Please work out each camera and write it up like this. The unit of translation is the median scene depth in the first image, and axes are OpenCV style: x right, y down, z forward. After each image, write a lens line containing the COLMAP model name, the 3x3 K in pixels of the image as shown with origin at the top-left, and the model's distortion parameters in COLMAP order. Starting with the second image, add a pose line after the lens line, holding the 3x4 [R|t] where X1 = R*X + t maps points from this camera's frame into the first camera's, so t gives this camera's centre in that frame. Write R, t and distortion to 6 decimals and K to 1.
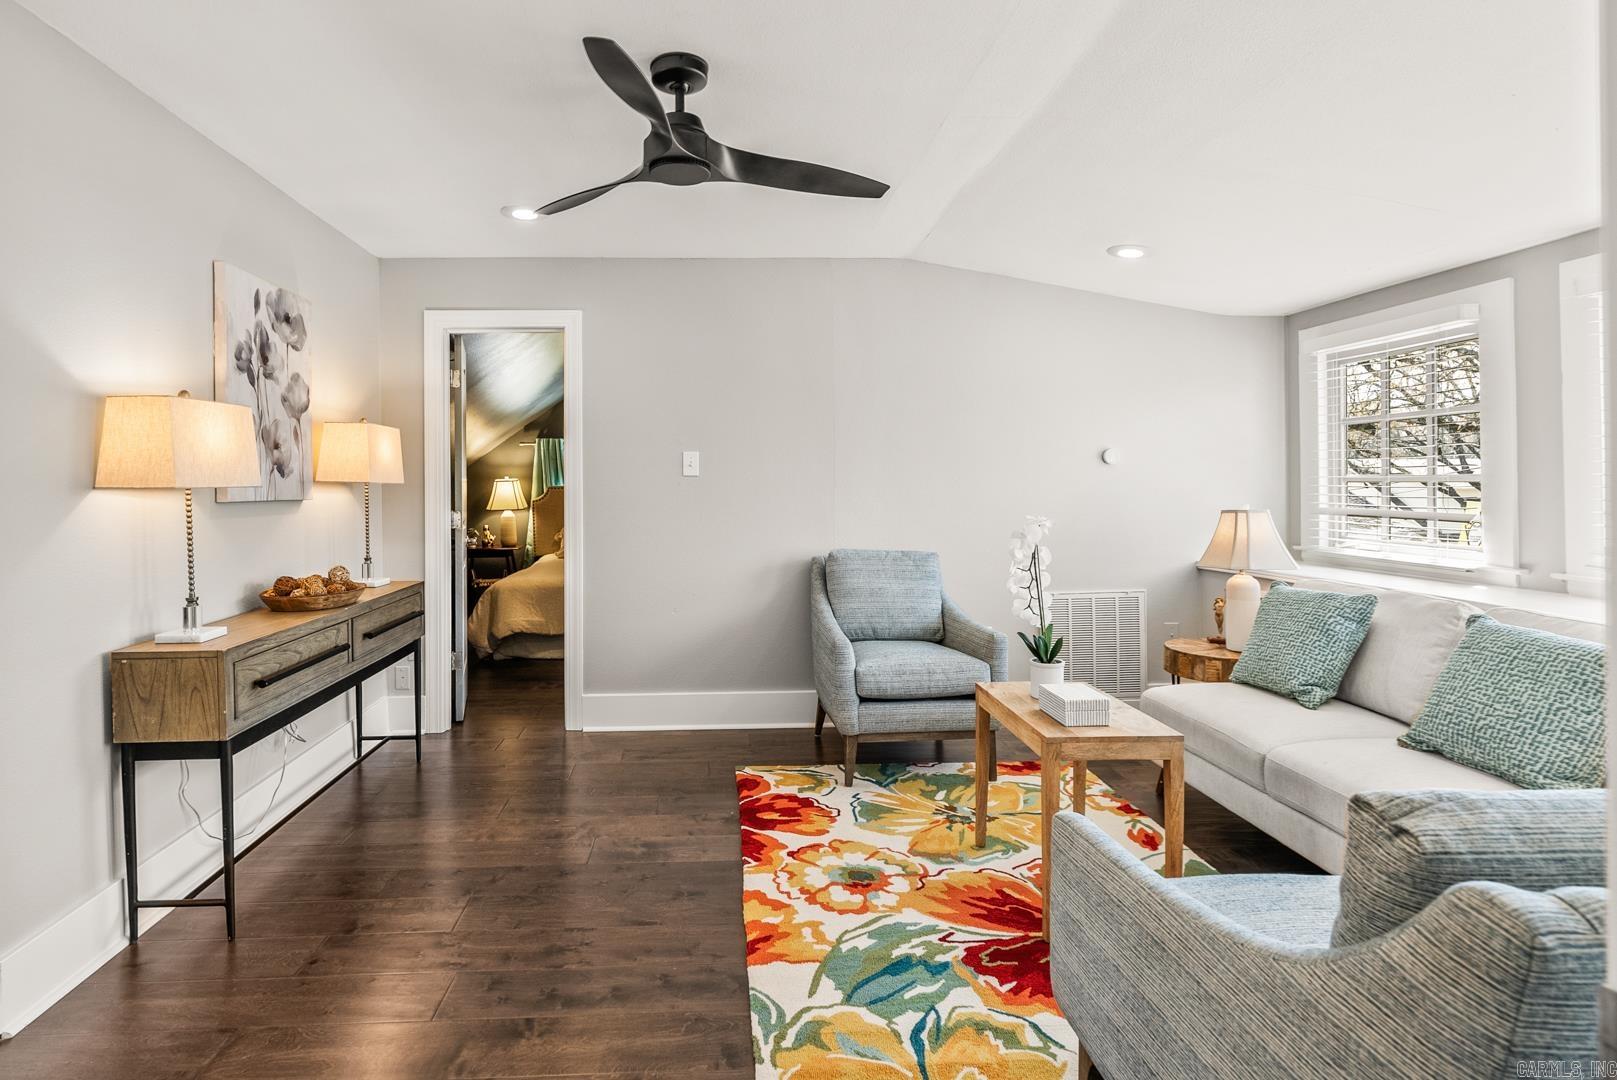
lens RADIAL K [[812.8, 0, 747.3], [0, 812.8, 487.9], [0, 0, 1]] dist [-0.005433, 0.000323]
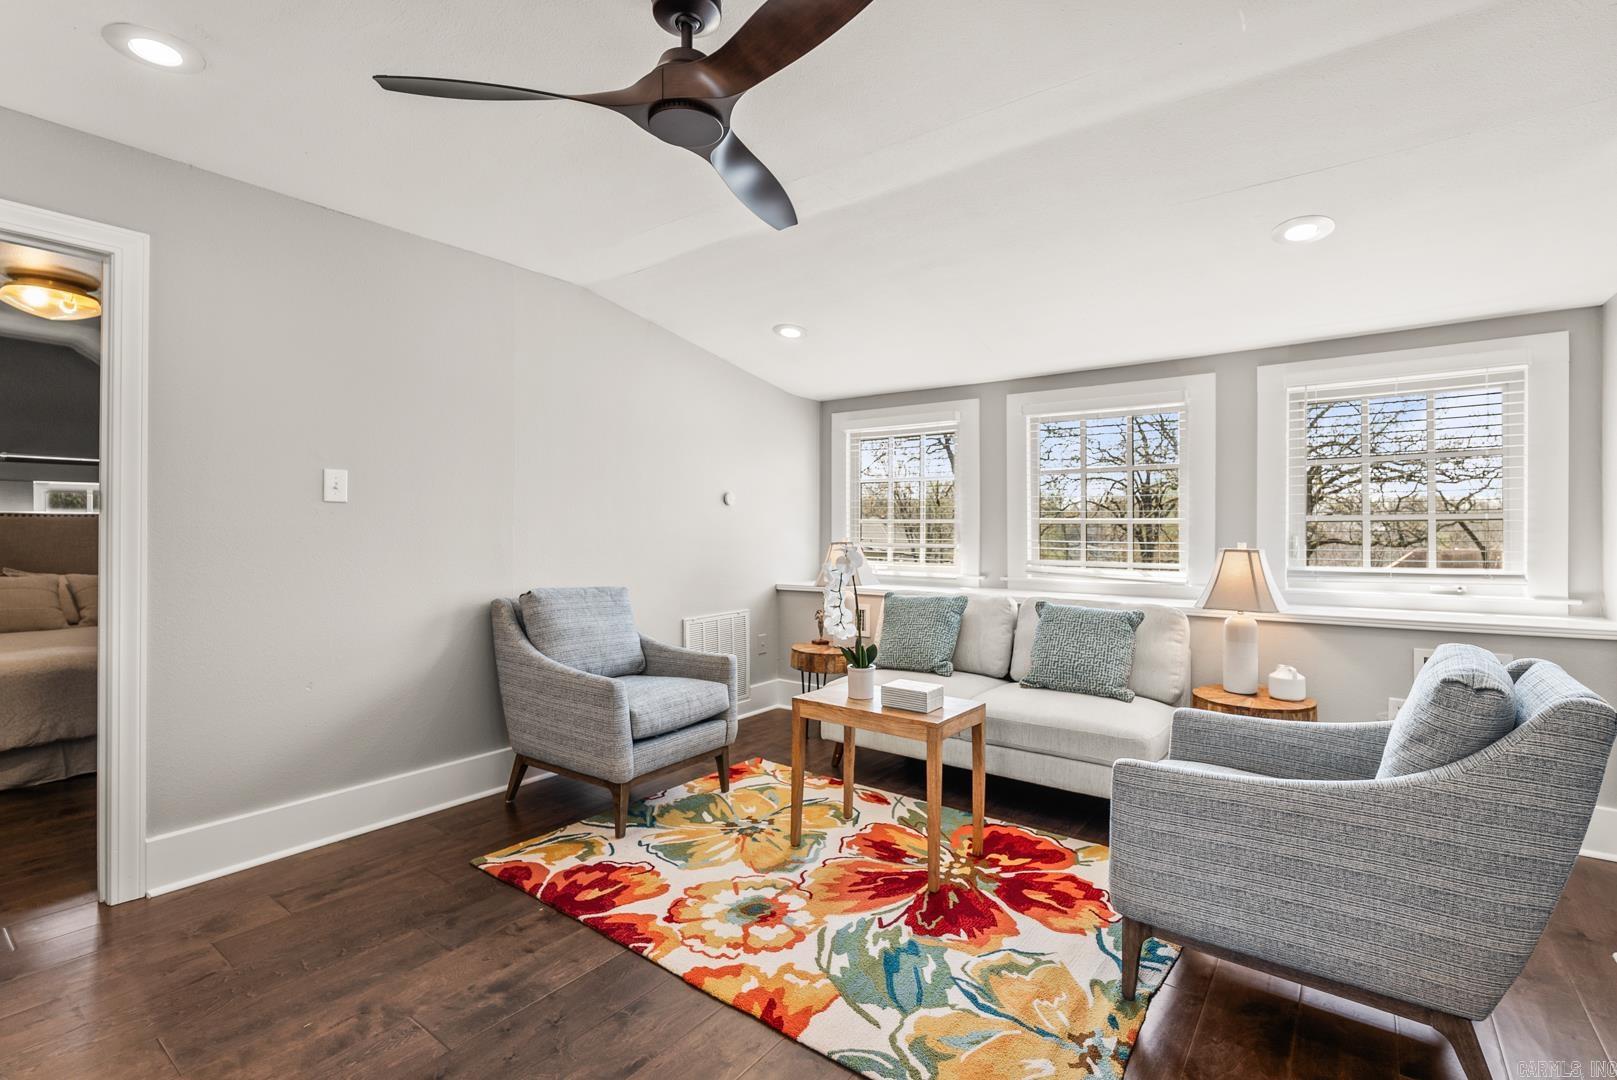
lens RADIAL K [[736.7, 0, 807.1], [0, 736.7, 531.3], [0, 0, 1]] dist [-0.004514, 0.000069]
pose [[0.633047, 0.007403, 0.774078, -0.430545], [-0.004935, 0.999973, -0.005528, 0.019063], [-0.774098, -0.000320, 0.633066, 0.320378]]
